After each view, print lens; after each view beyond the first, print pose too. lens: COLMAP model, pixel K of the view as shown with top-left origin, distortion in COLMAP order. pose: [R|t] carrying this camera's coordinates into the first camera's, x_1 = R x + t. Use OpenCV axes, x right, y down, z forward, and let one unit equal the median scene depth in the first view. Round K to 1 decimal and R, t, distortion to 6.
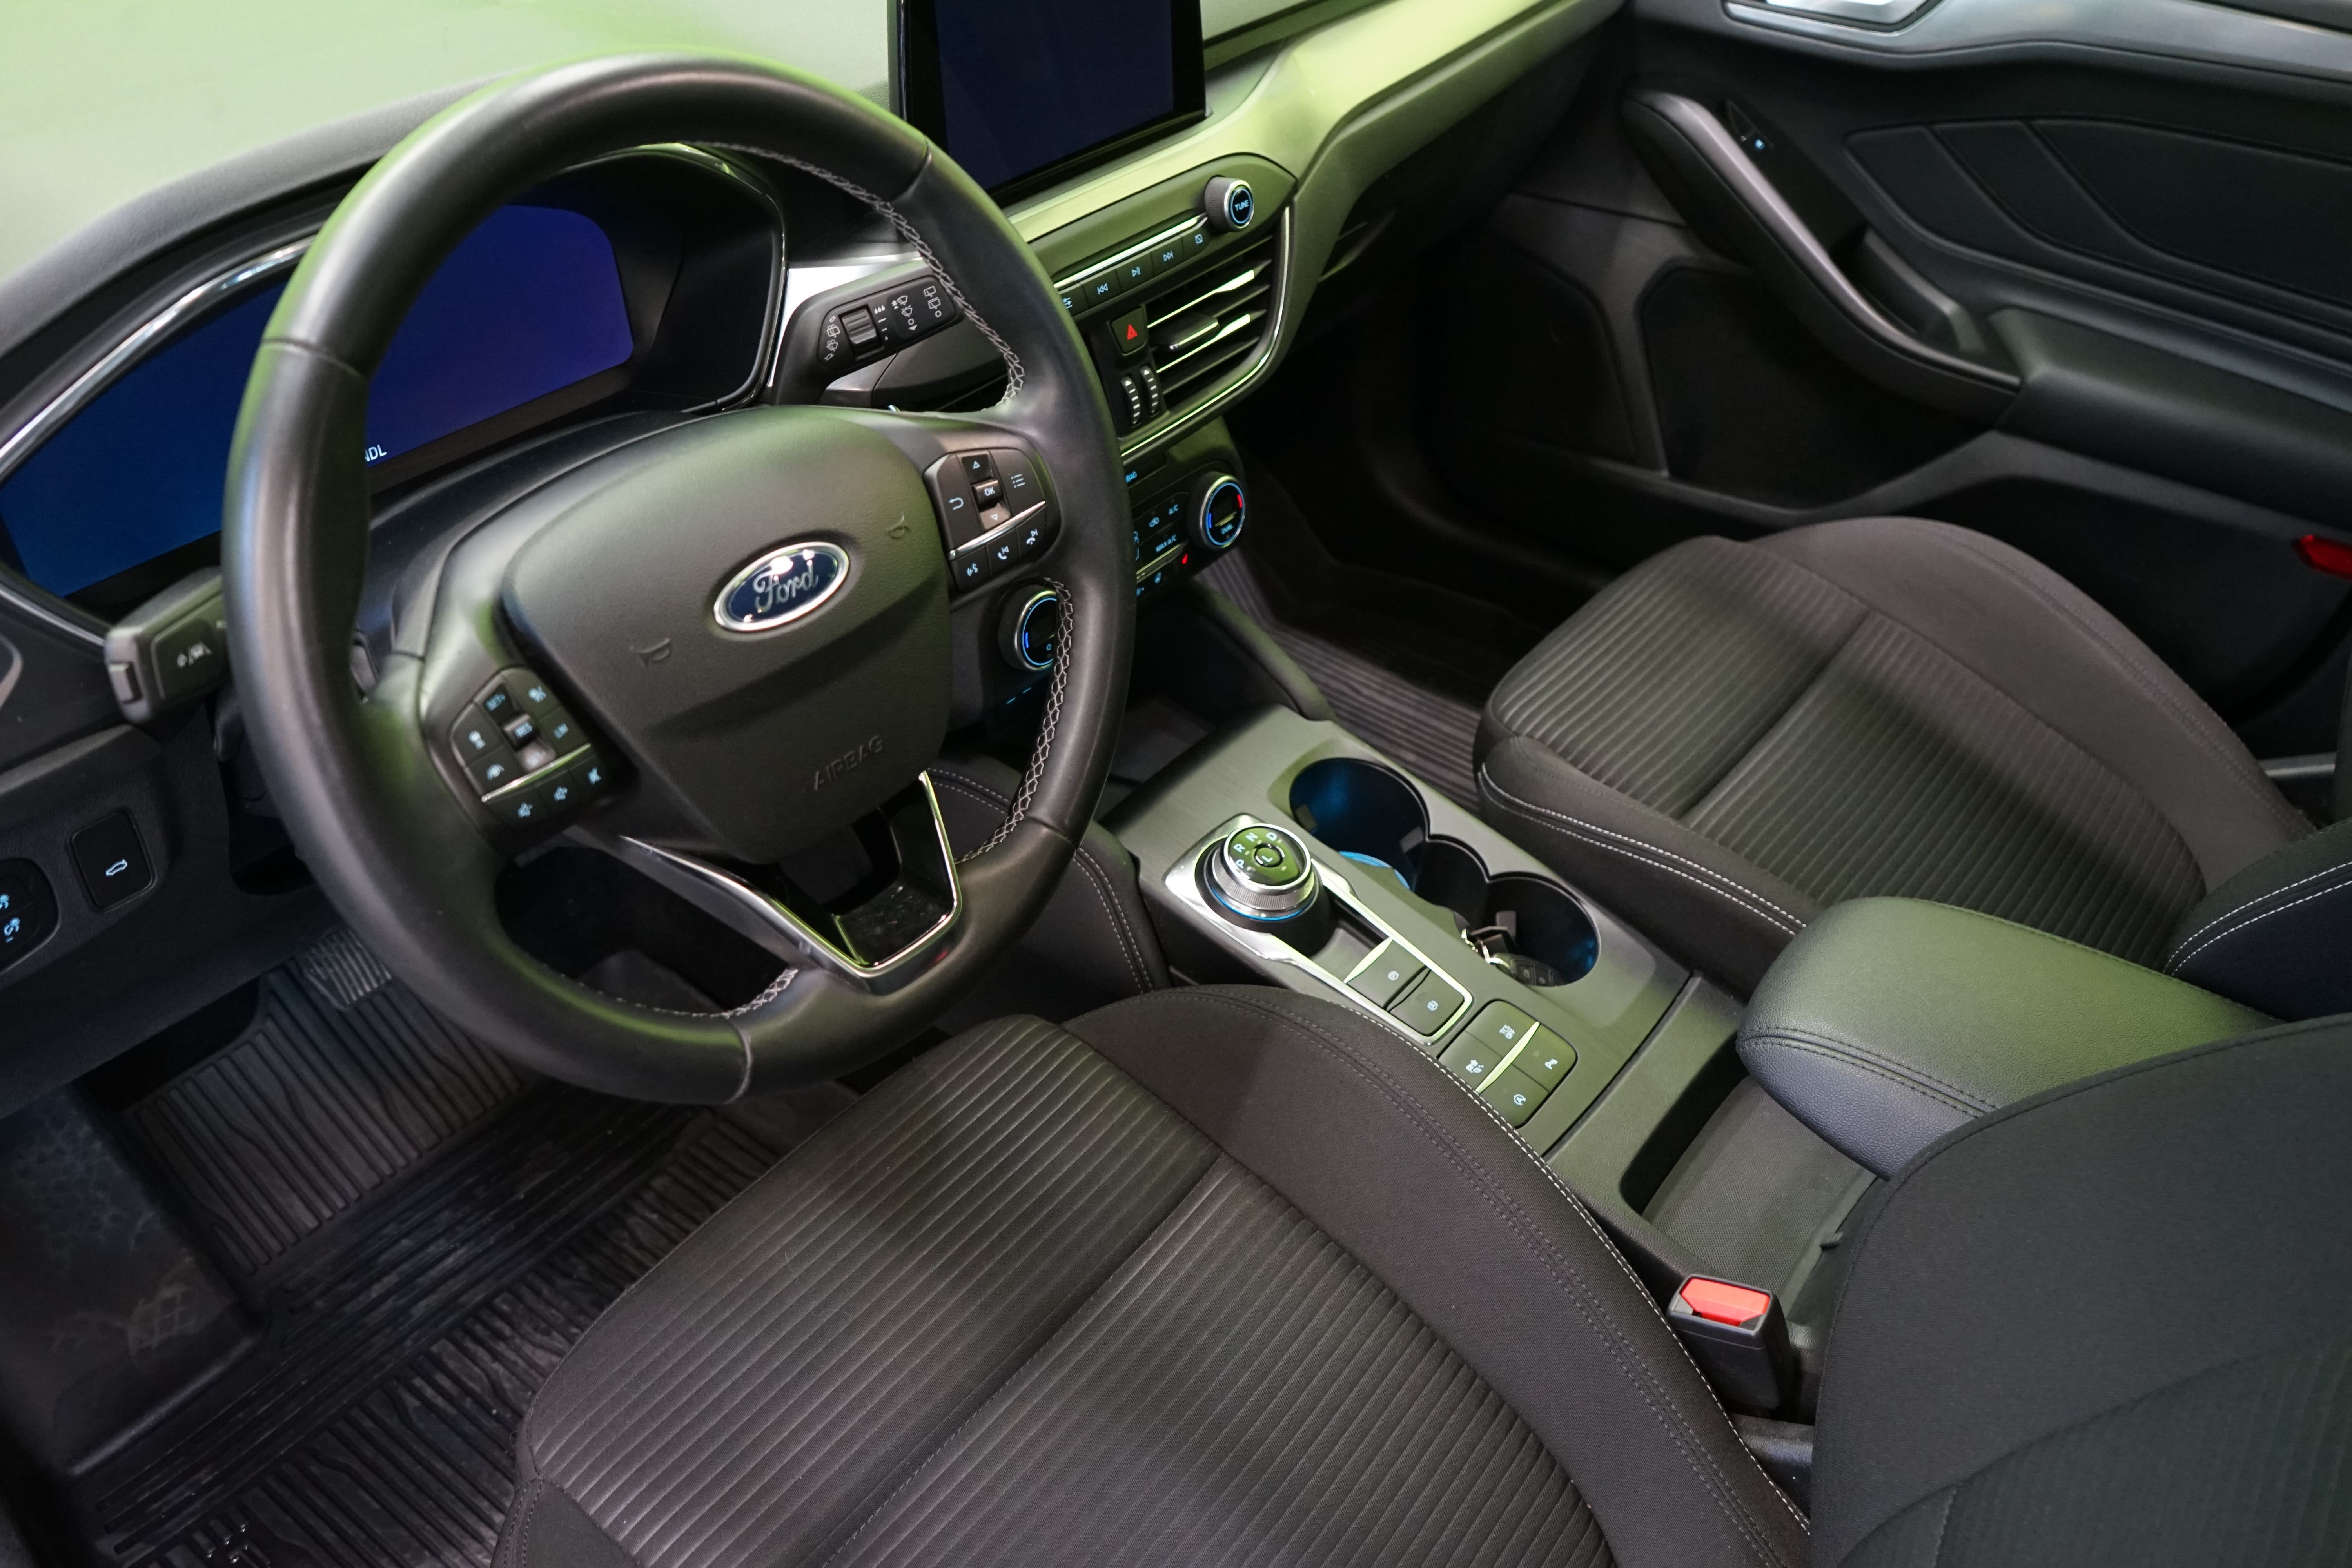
lens RADIAL K [[1941.5, 0, 1175.7], [0, 1941.5, 786.1], [0, 0, 1]] dist [-0.007752, -0.002135]
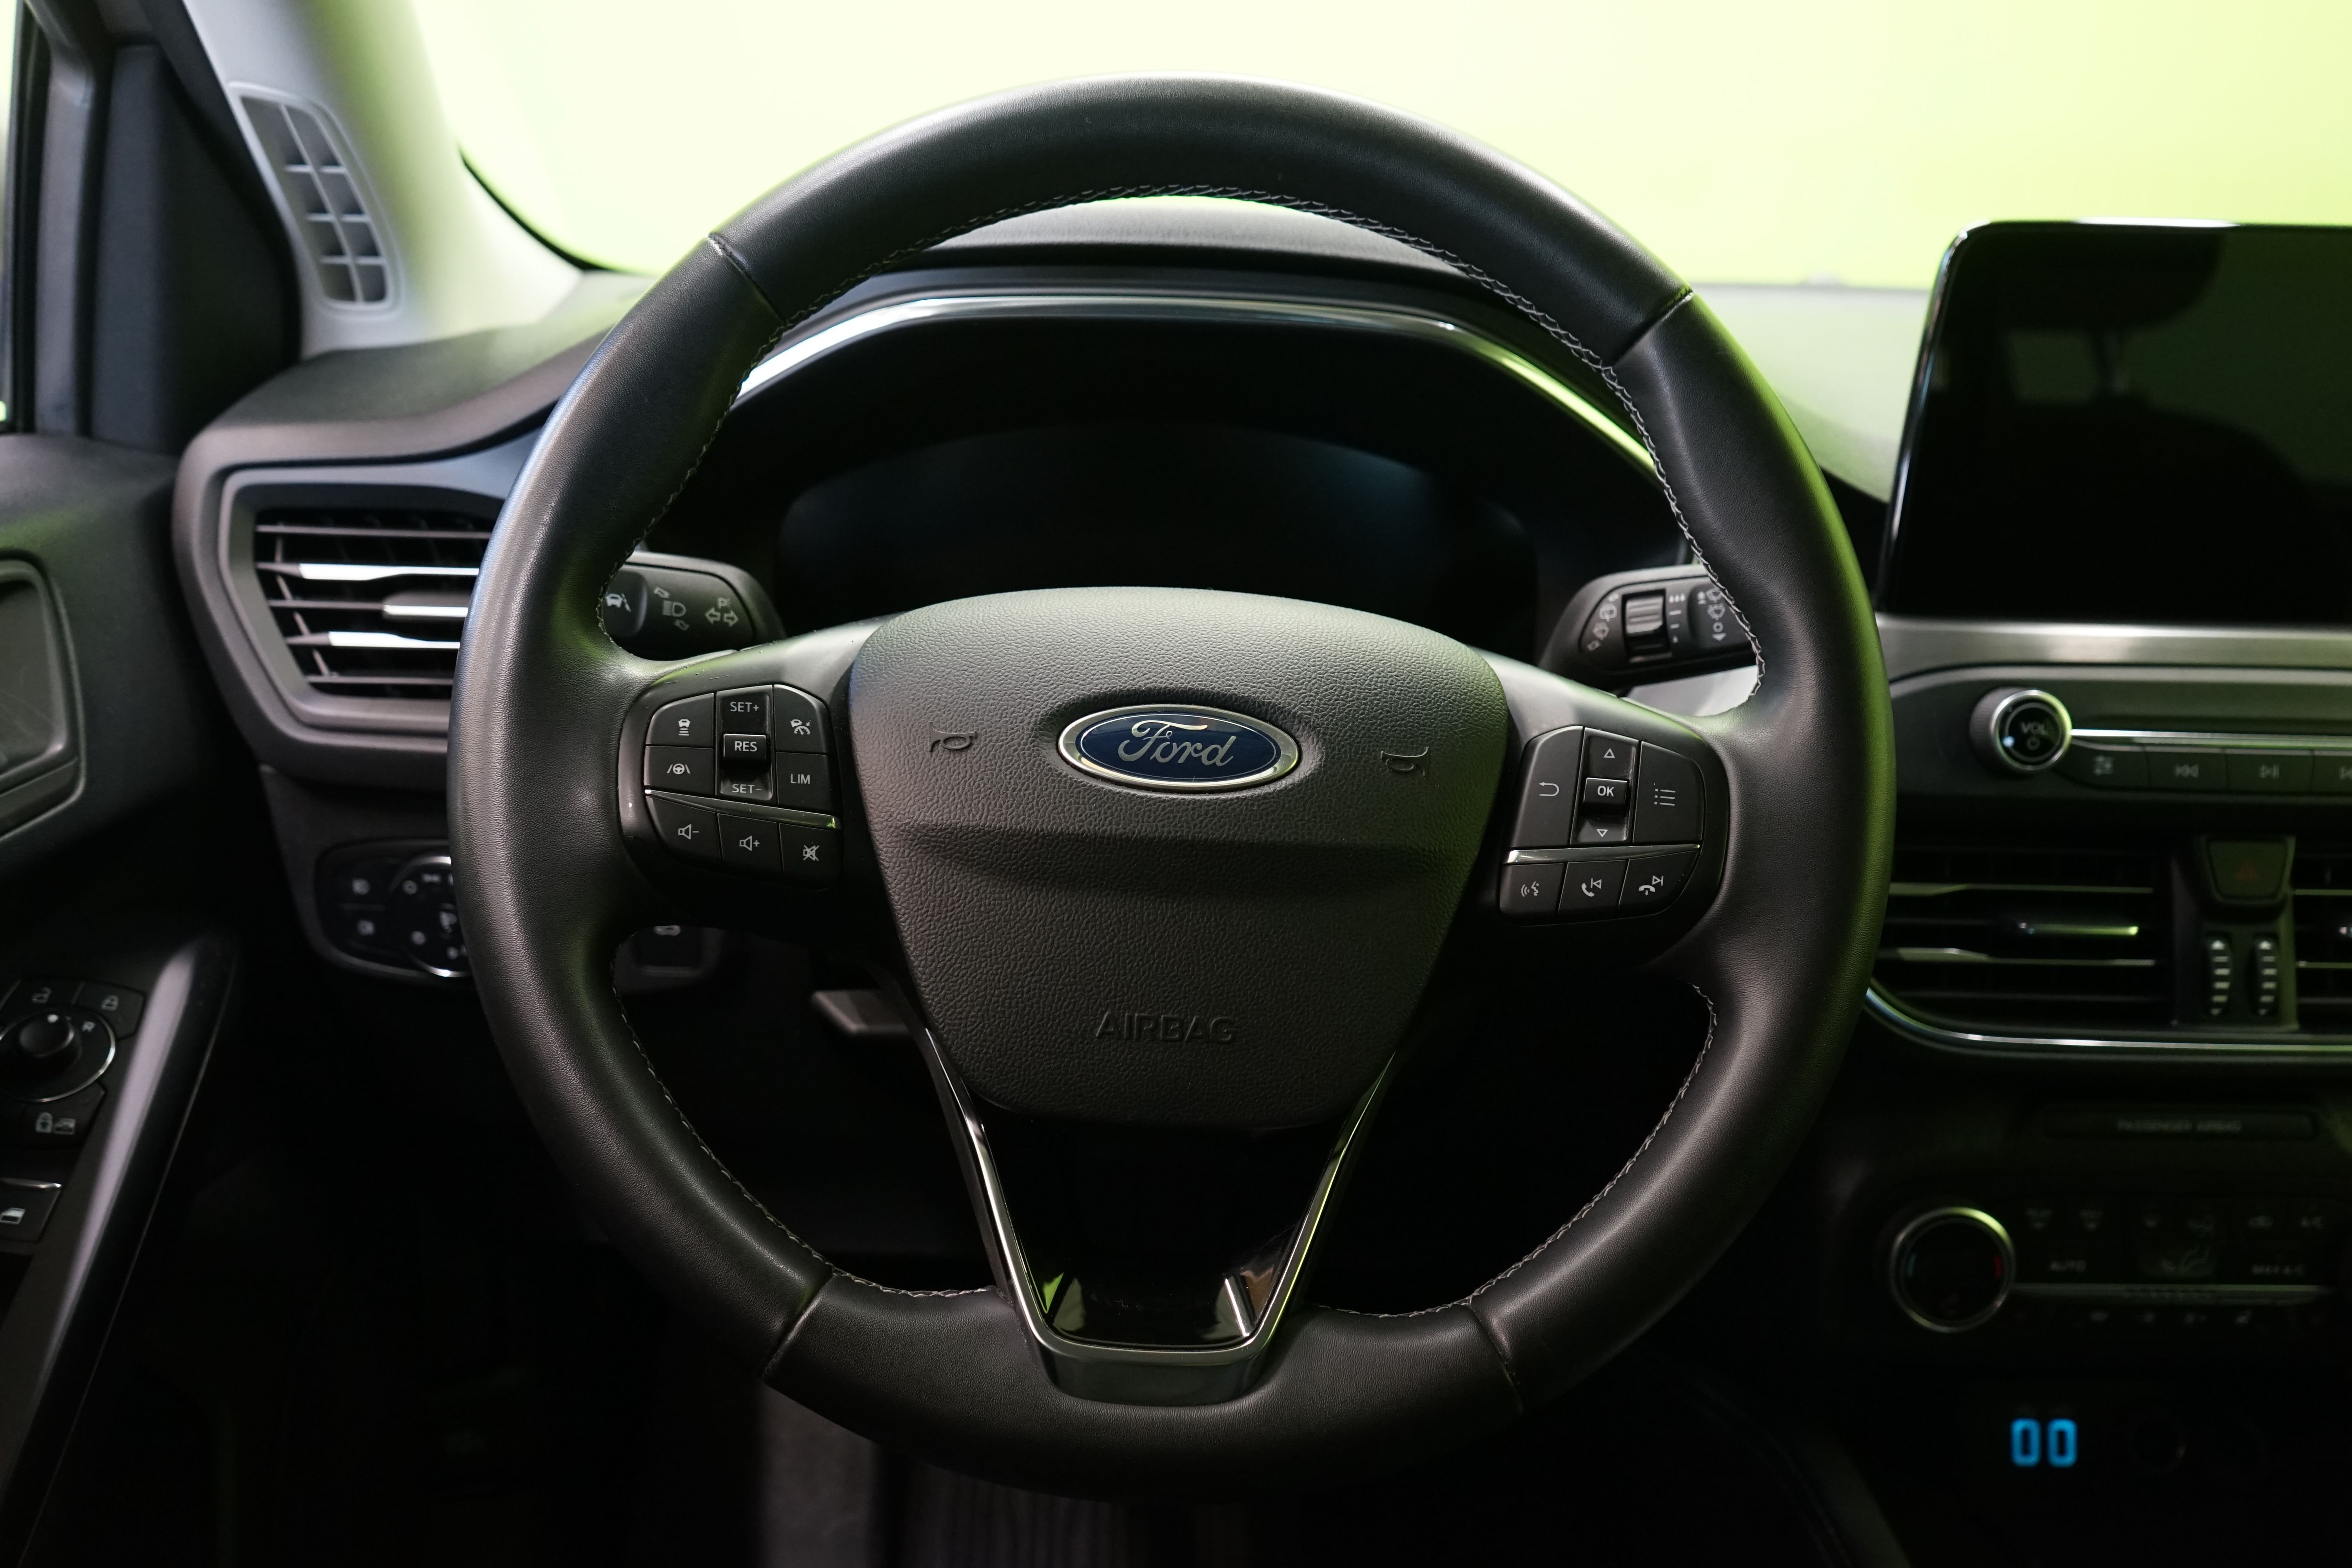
lens RADIAL K [[1941.5, 0, 1180.0], [0, 1941.5, 778.4], [0, 0, 1]] dist [-0.007752, -0.002135]
pose [[0.622287, 0.193526, -0.758490, 0.285837], [-0.491149, 0.851026, -0.185816, 0.031861], [0.609534, 0.488162, 0.624632, 0.477883]]
